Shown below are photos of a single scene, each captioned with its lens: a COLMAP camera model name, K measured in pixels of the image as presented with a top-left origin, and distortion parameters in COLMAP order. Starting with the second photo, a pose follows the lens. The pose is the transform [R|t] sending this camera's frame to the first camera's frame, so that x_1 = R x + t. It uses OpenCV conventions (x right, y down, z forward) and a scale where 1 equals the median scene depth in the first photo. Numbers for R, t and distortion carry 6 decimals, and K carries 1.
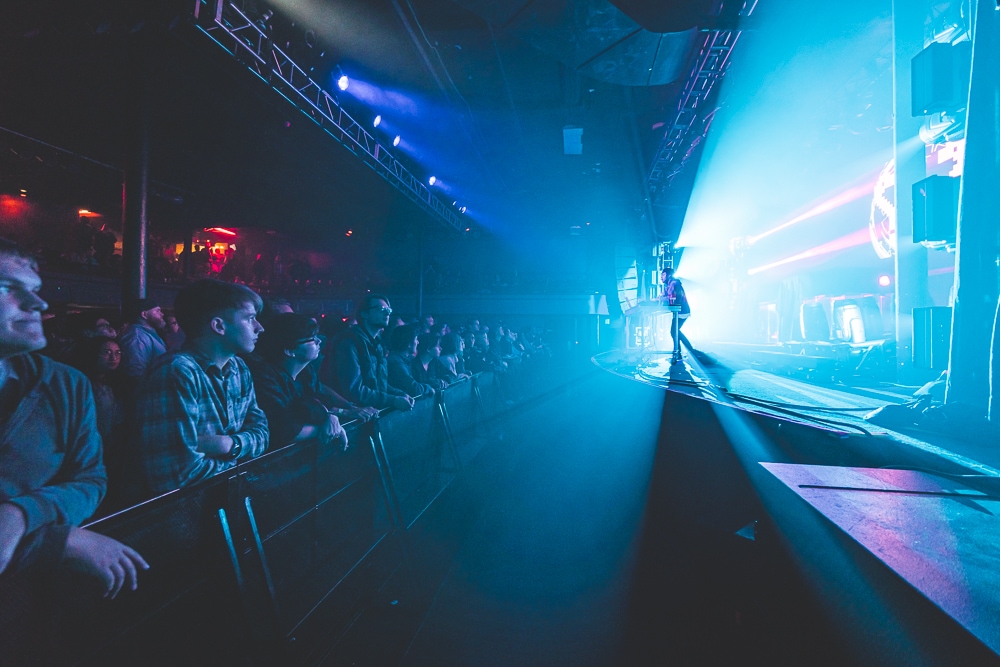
lens RADIAL K [[402.3, 0, 500.0], [0, 402.3, 333.5], [0, 0, 1]] dist [-0.000187, 0.000115]
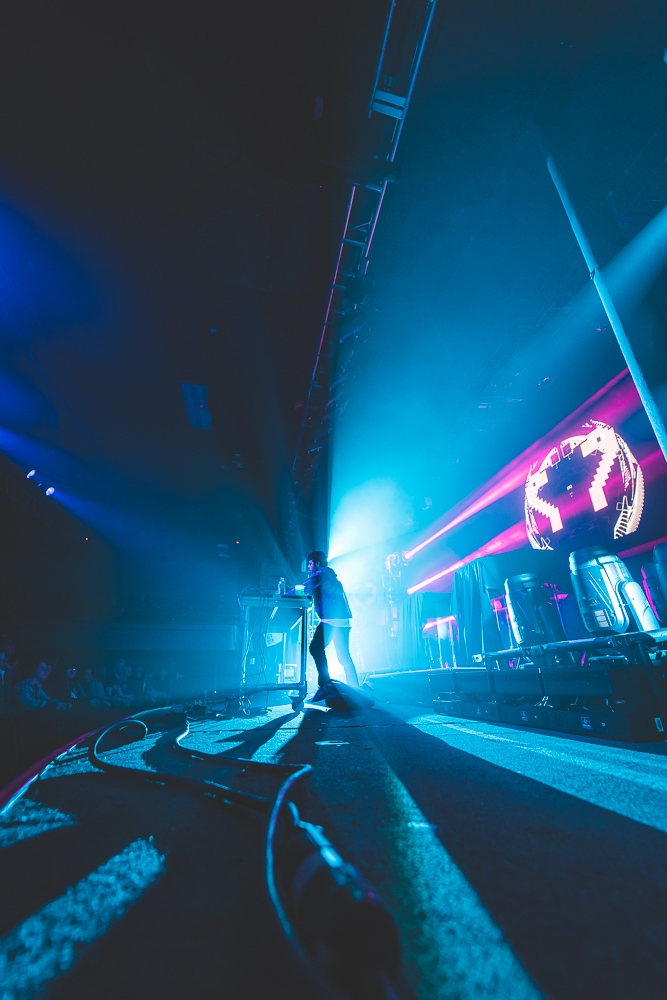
lens RADIAL K [[427.1, 0, 309.4], [0, 427.1, 499.0], [0, 0, 1]] dist [0.000743, -0.000308]
pose [[0.944043, 0.134995, 0.300931, 0.199323], [0.001359, 0.910802, -0.412842, 0.042553], [-0.329820, 0.390149, 0.859652, 0.348954]]
